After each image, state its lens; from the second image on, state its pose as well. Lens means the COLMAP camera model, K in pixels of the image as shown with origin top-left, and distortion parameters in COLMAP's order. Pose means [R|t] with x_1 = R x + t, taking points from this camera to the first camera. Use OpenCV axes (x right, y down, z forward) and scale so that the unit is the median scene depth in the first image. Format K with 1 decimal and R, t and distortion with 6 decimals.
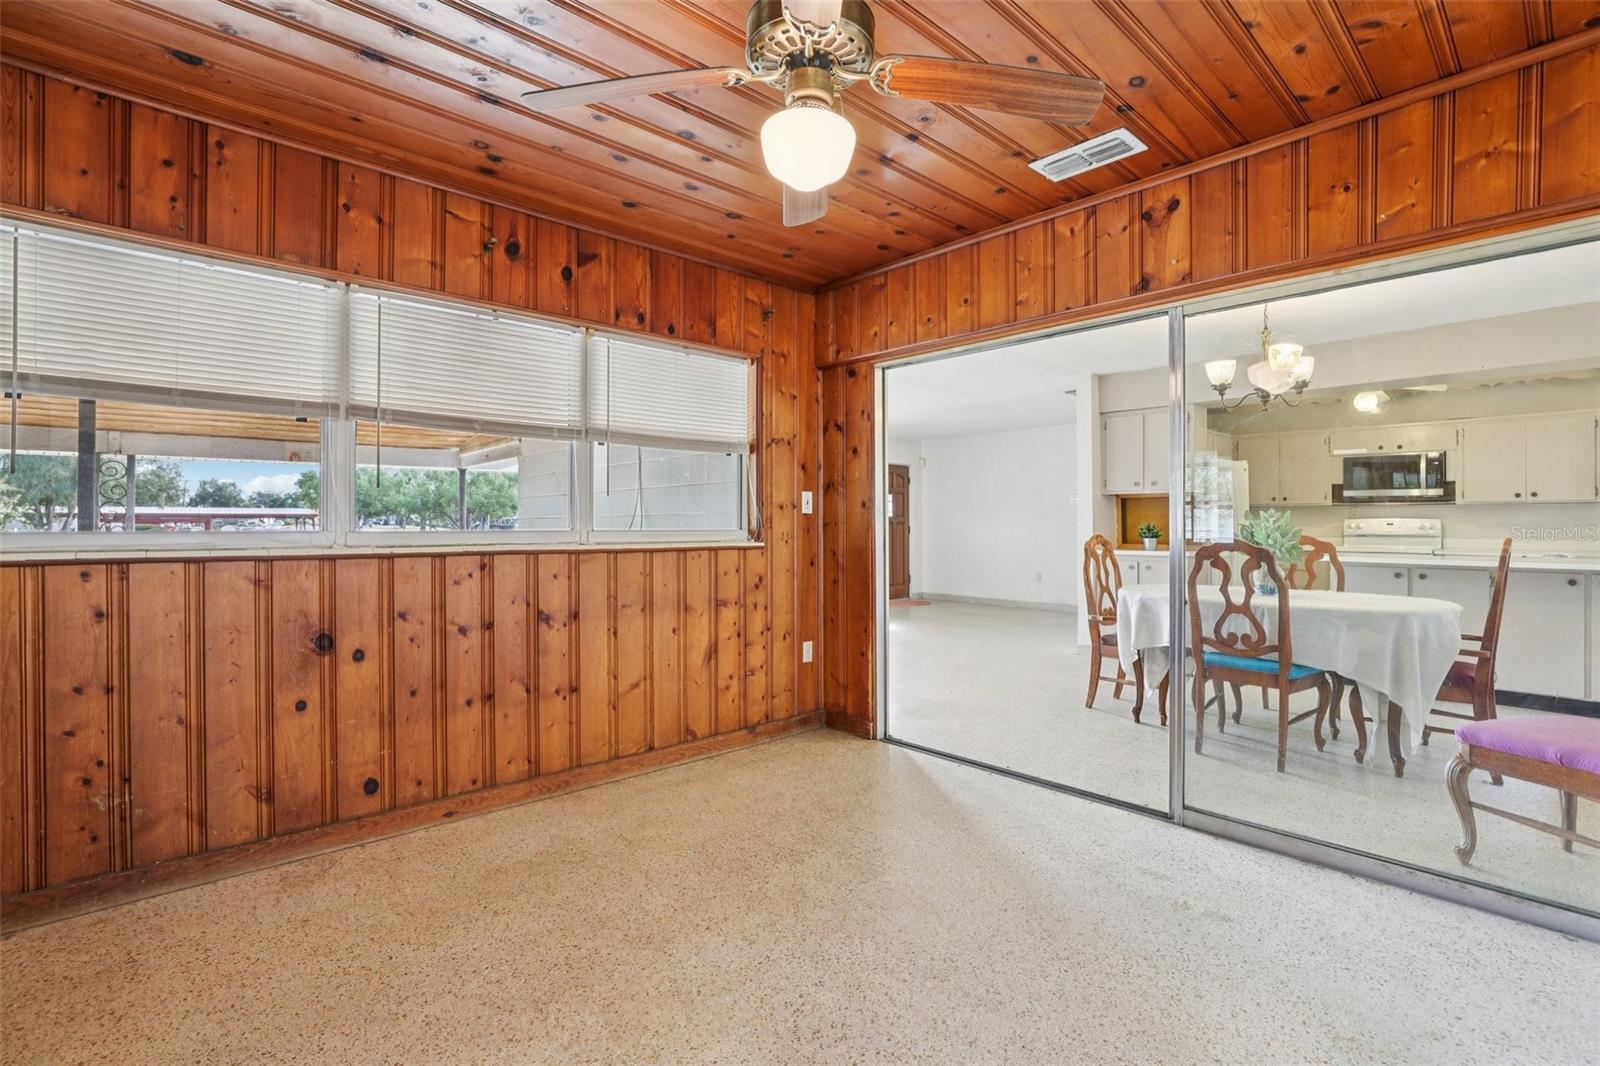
lens RADIAL K [[741.1, 0, 796.8], [0, 741.1, 527.7], [0, 0, 1]] dist [0.000789, 0.000086]
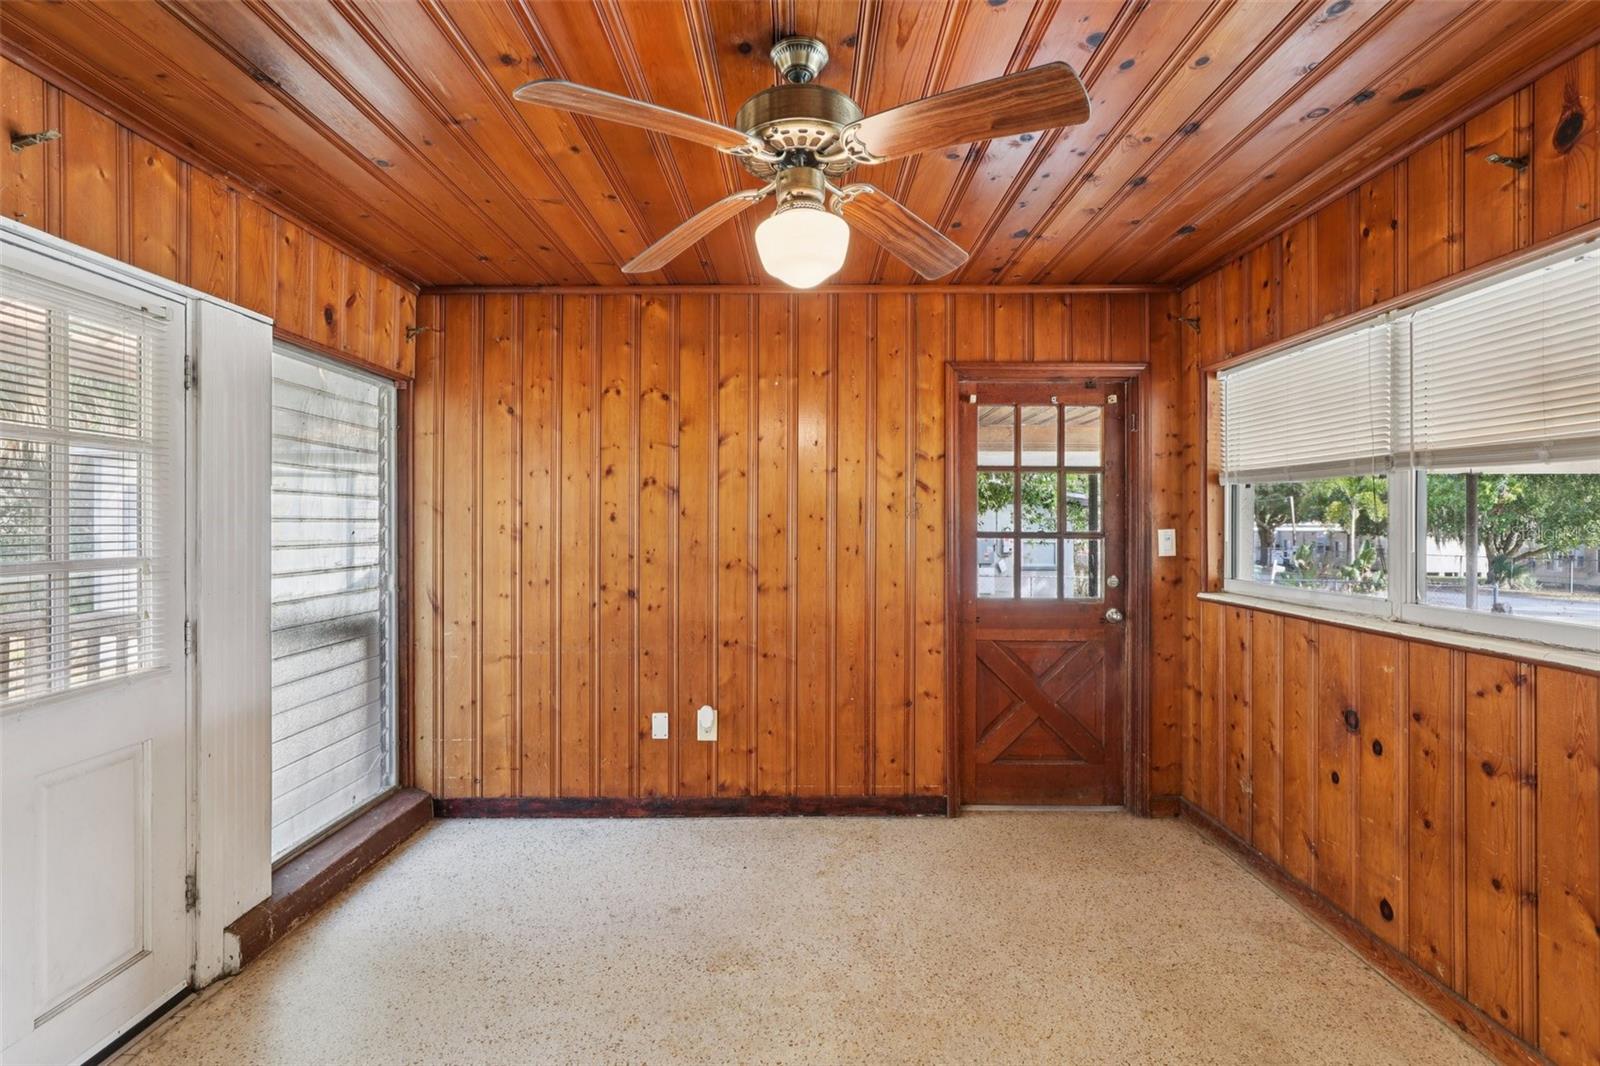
lens RADIAL K [[741.1, 0, 795.7], [0, 741.1, 529.0], [0, 0, 1]] dist [0.000789, 0.000086]
pose [[-0.676563, 0.004532, -0.736371, 0.489933], [-0.004747, 0.999933, 0.010515, -0.085399], [0.736370, 0.010609, -0.676496, 1.079080]]
